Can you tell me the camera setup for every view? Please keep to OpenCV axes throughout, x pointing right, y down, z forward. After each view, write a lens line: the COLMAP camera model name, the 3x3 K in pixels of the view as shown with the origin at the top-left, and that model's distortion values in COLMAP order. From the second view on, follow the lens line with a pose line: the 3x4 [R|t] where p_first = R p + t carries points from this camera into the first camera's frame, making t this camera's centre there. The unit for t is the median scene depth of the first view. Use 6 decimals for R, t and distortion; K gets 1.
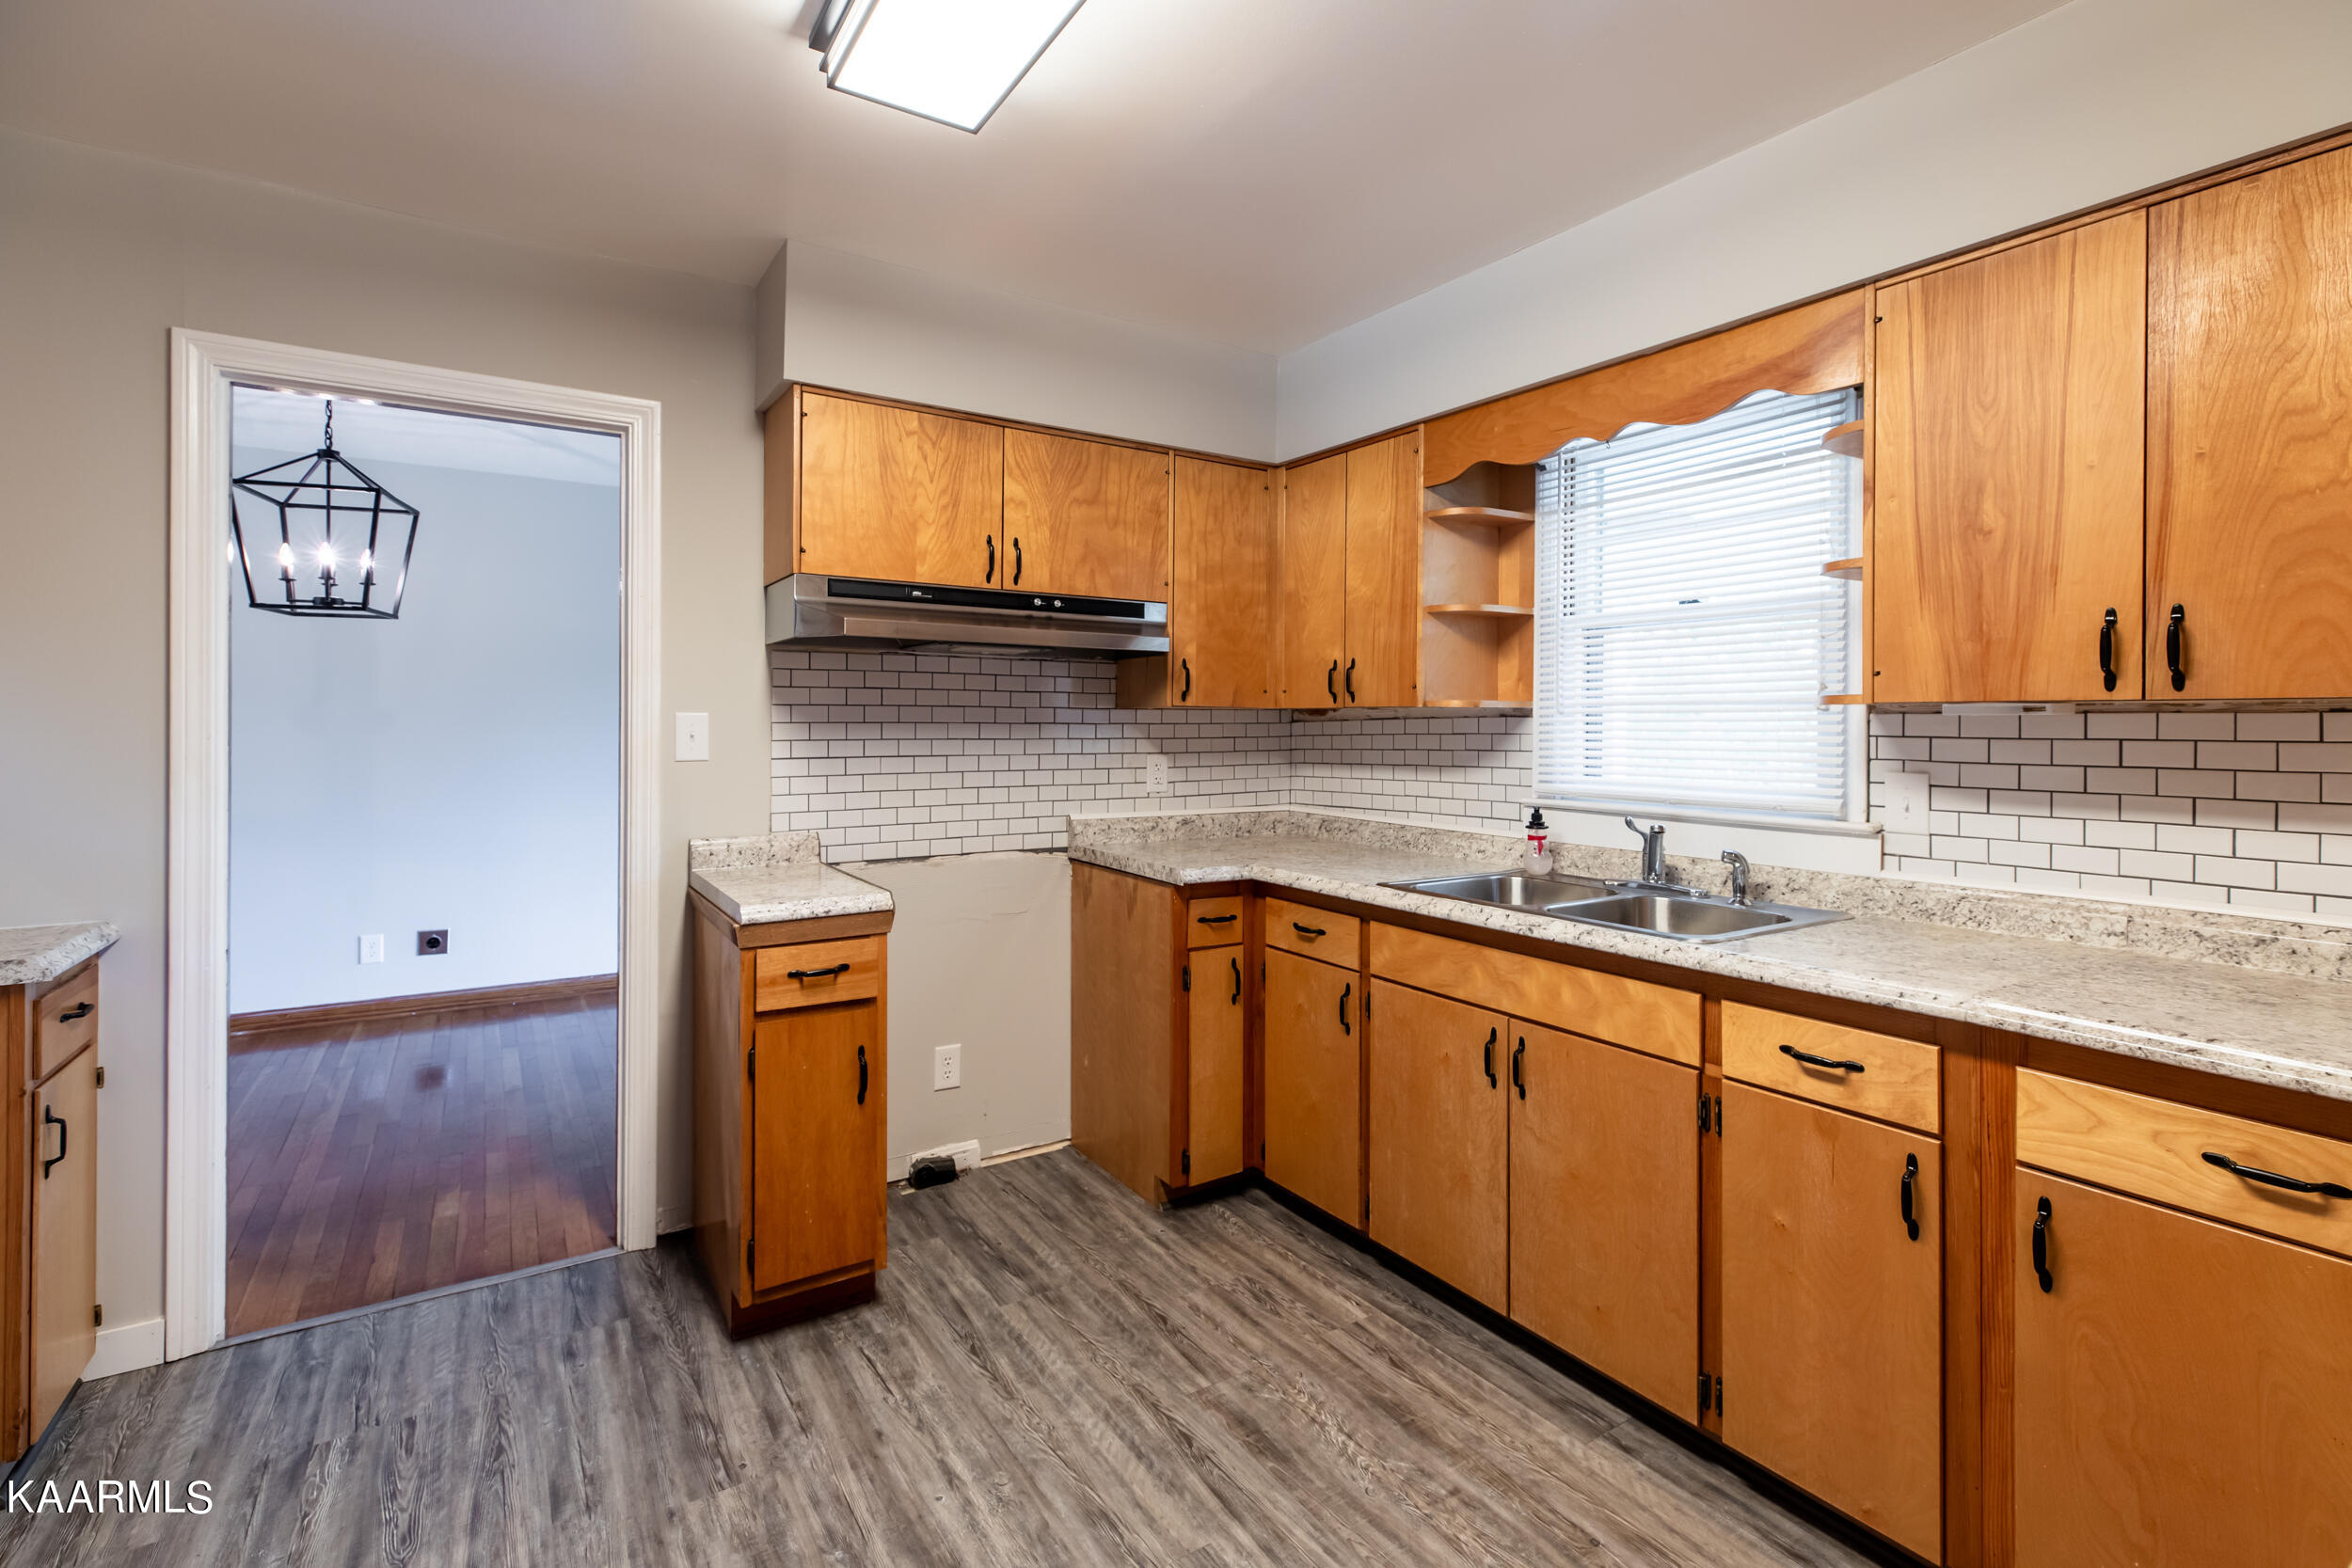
lens RADIAL K [[1090.6, 0, 1185.7], [0, 1090.6, 716.4], [0, 0, 1]] dist [0.005825, 0.000306]
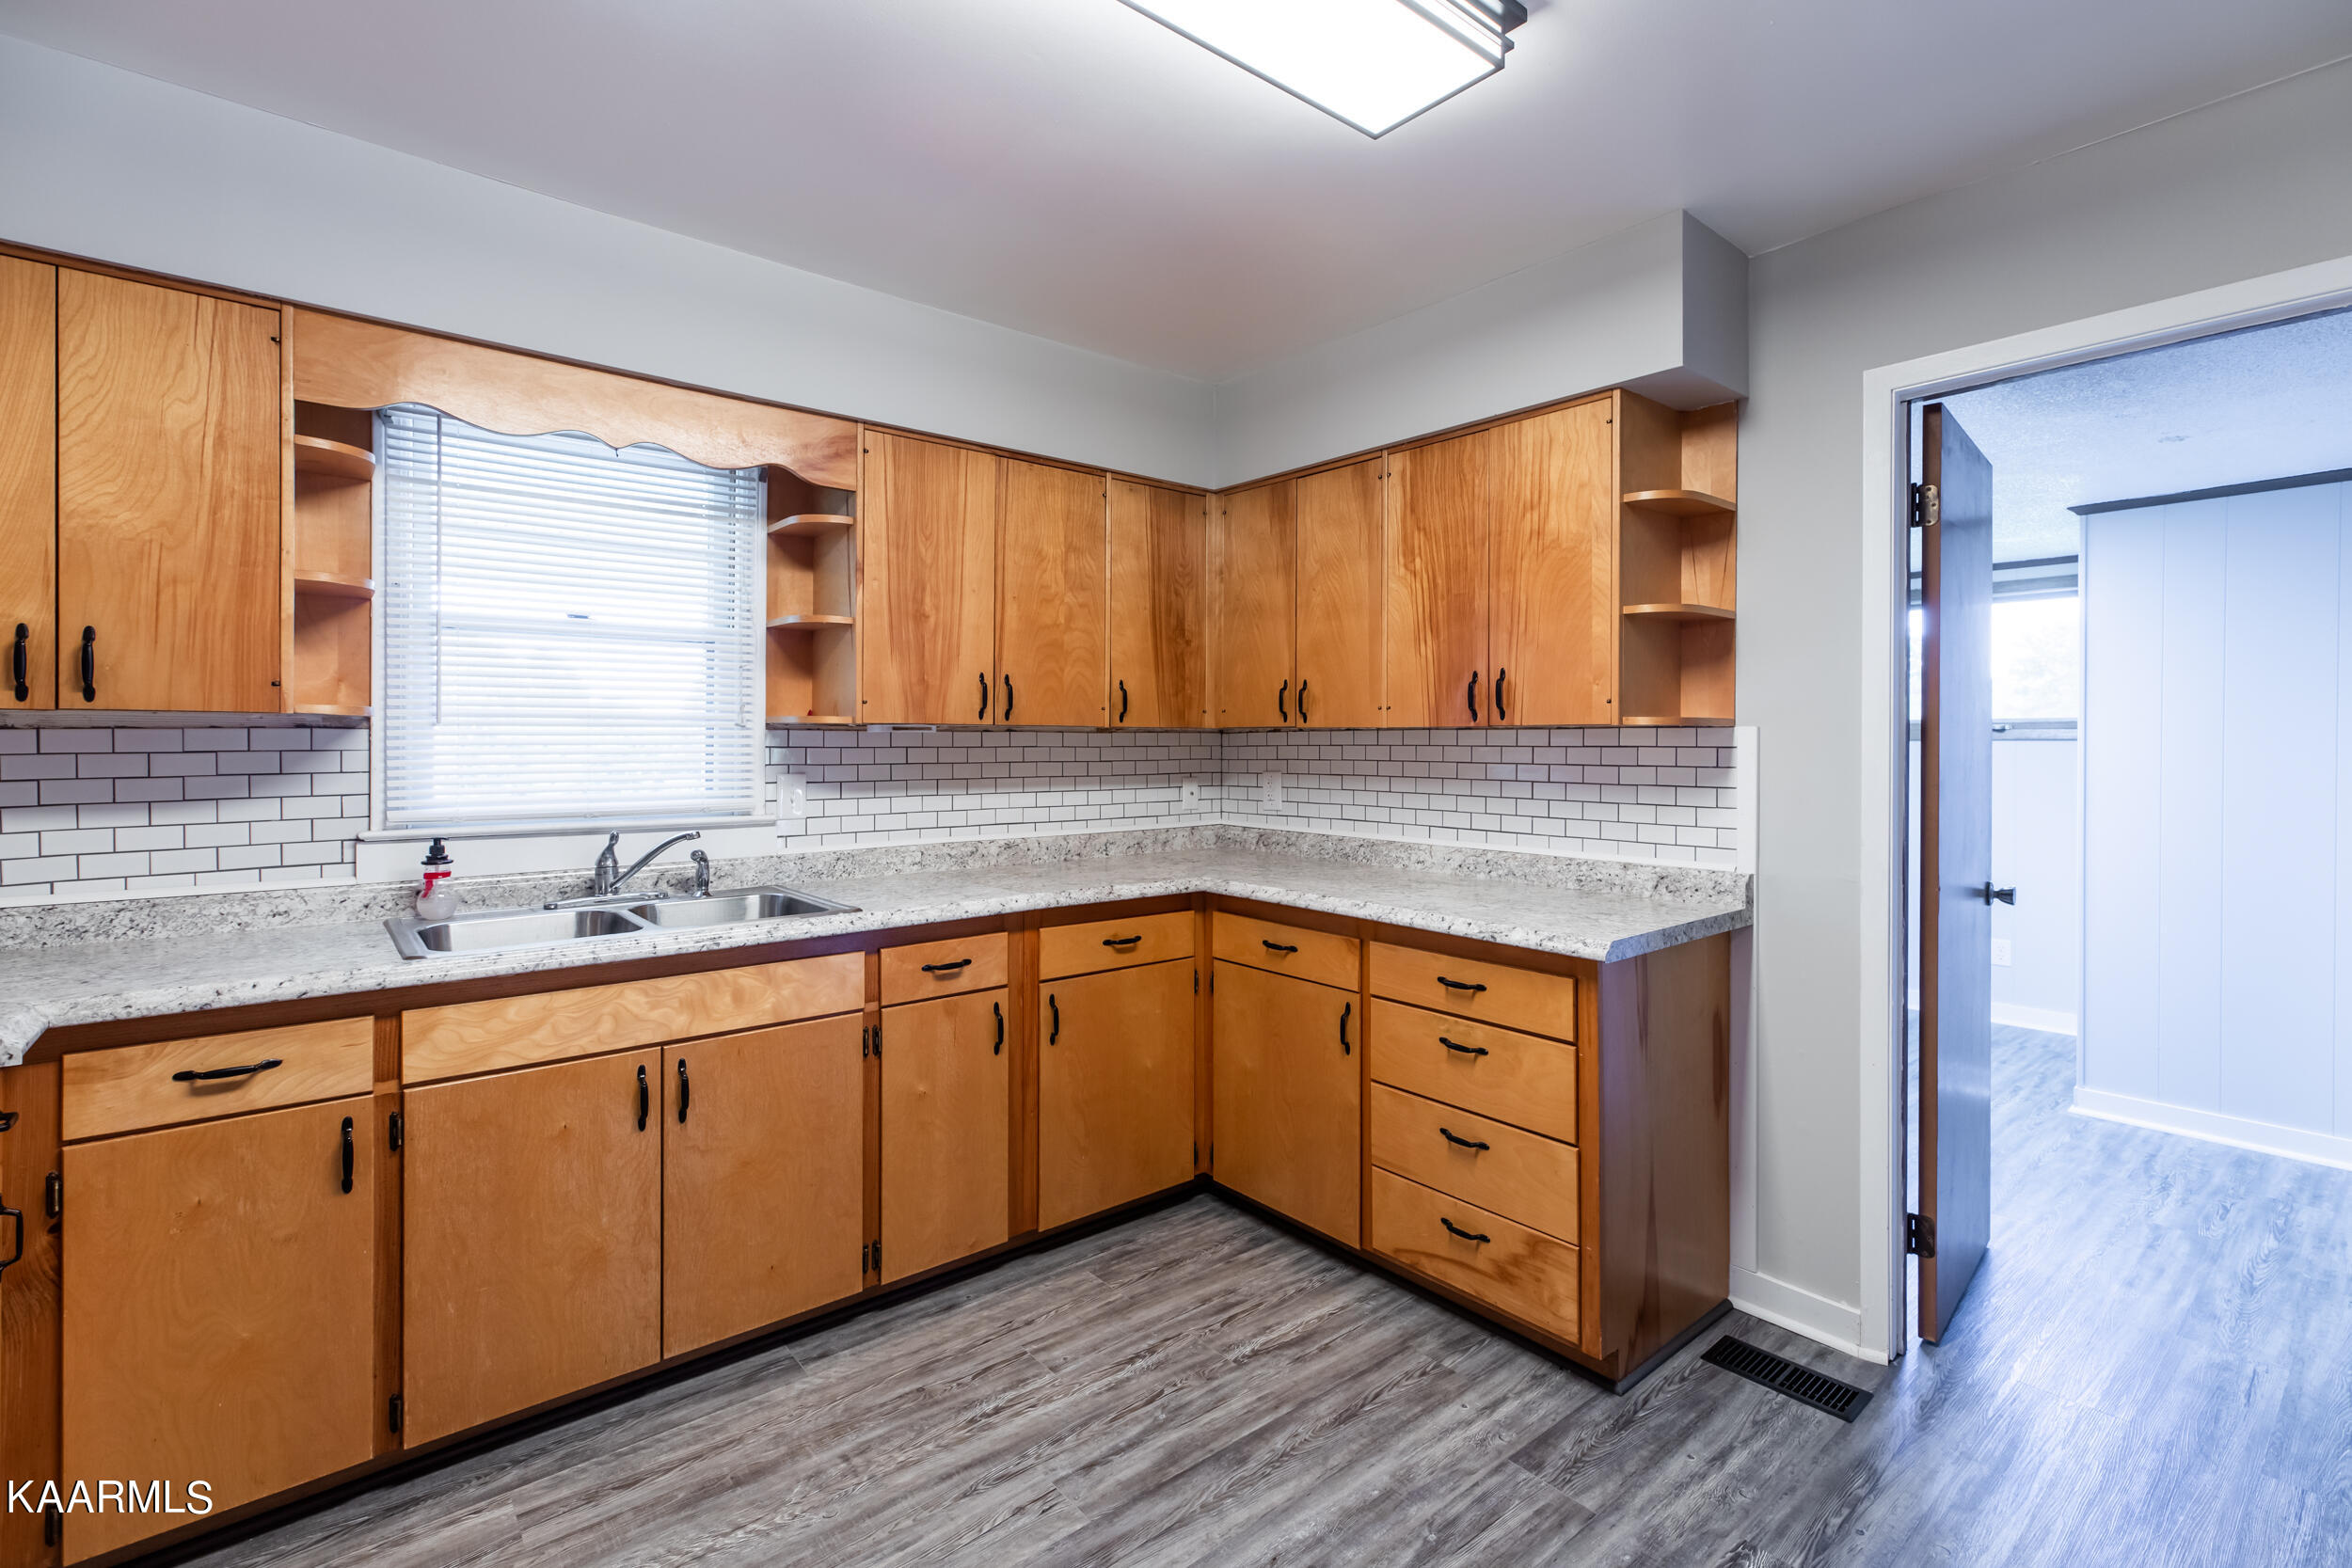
lens RADIAL K [[1090.6, 0, 1185.7], [0, 1090.6, 716.4], [0, 0, 1]] dist [0.005825, 0.000306]
pose [[-0.125017, 0.013129, 0.992068, -0.793140], [-0.011346, 0.999828, -0.014662, -0.005262], [-0.992090, -0.013089, -0.124847, 0.741918]]
